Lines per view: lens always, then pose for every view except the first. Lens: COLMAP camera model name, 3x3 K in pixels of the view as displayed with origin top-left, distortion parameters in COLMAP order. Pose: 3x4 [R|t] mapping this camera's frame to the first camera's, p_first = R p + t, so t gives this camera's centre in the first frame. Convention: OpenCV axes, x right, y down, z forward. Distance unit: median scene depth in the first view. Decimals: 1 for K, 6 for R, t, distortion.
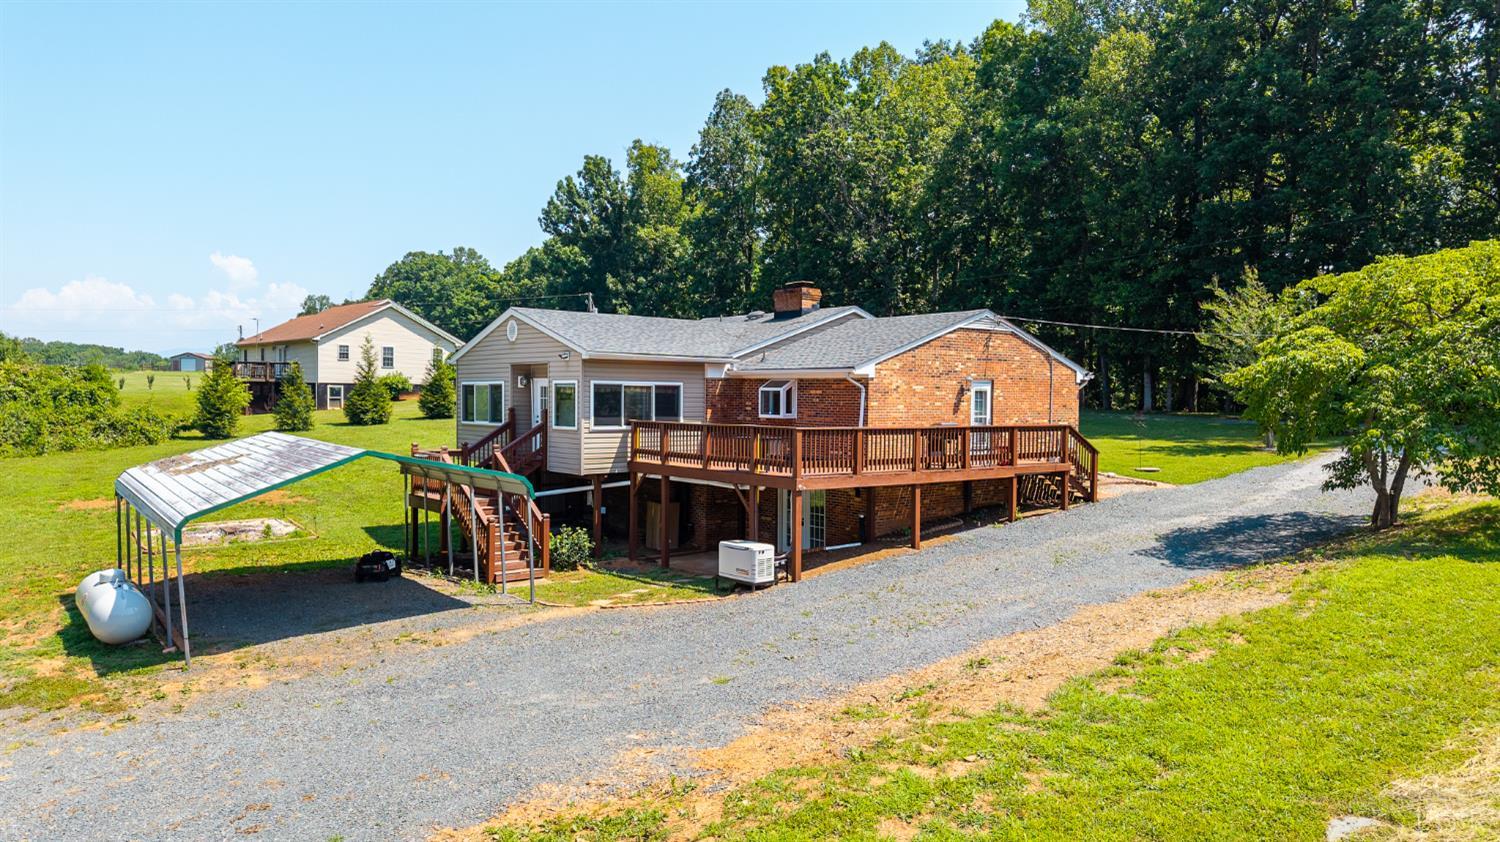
lens RADIAL K [[1028.1, 0, 750.0], [0, 1028.1, 421.0], [0, 0, 1]] dist [0.002082, 0.001039]
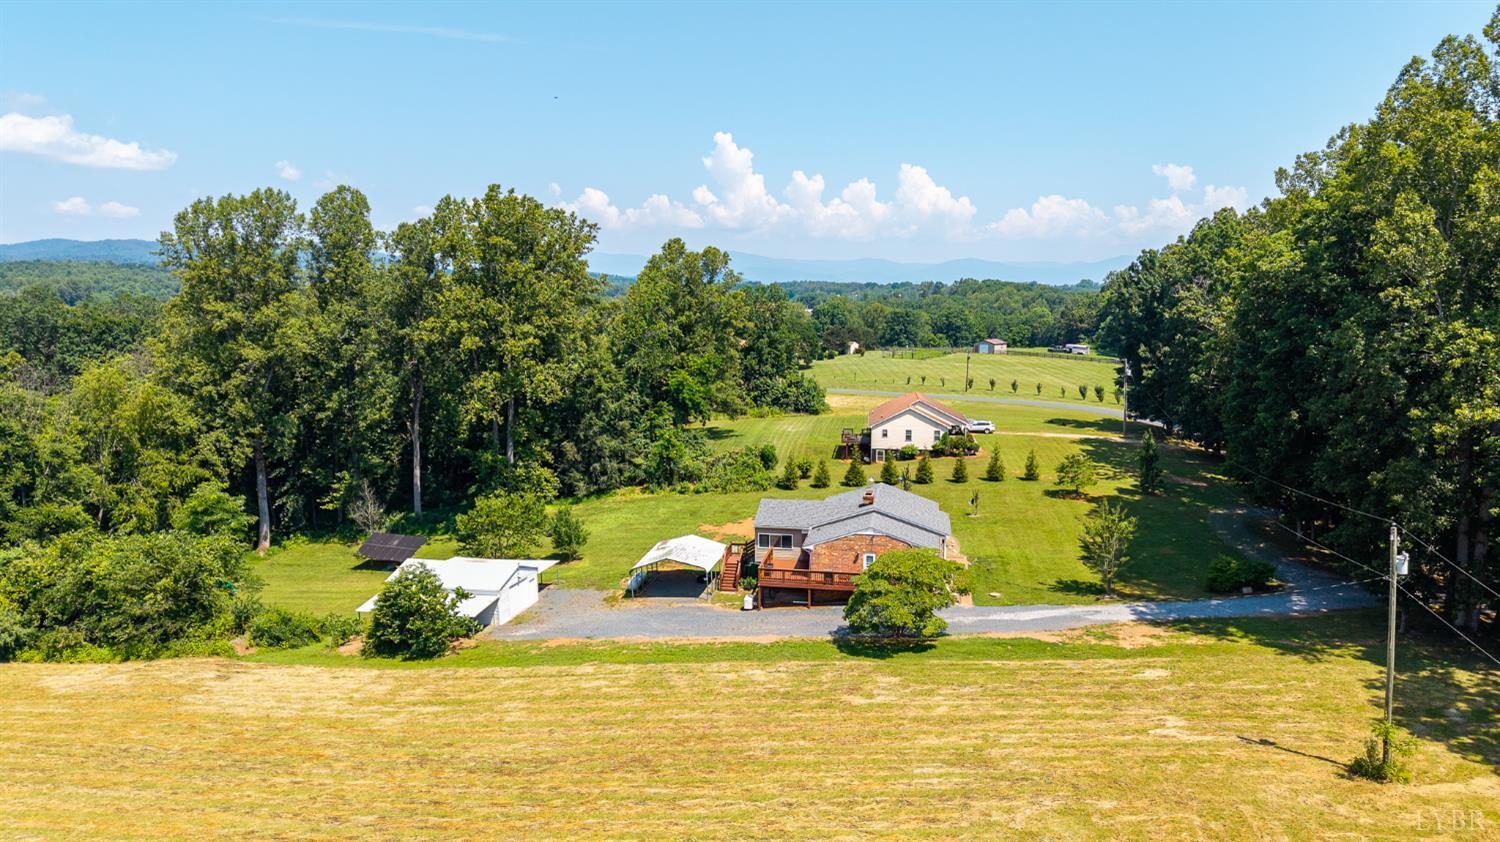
lens RADIAL K [[1028.1, 0, 750.0], [0, 1028.1, 421.0], [0, 0, 1]] dist [0.002082, 0.001039]
pose [[0.645642, 0.086545, -0.758721, 0.896598], [-0.006398, 0.994135, 0.107953, -0.295409], [0.763614, -0.064844, 0.642409, -0.422581]]
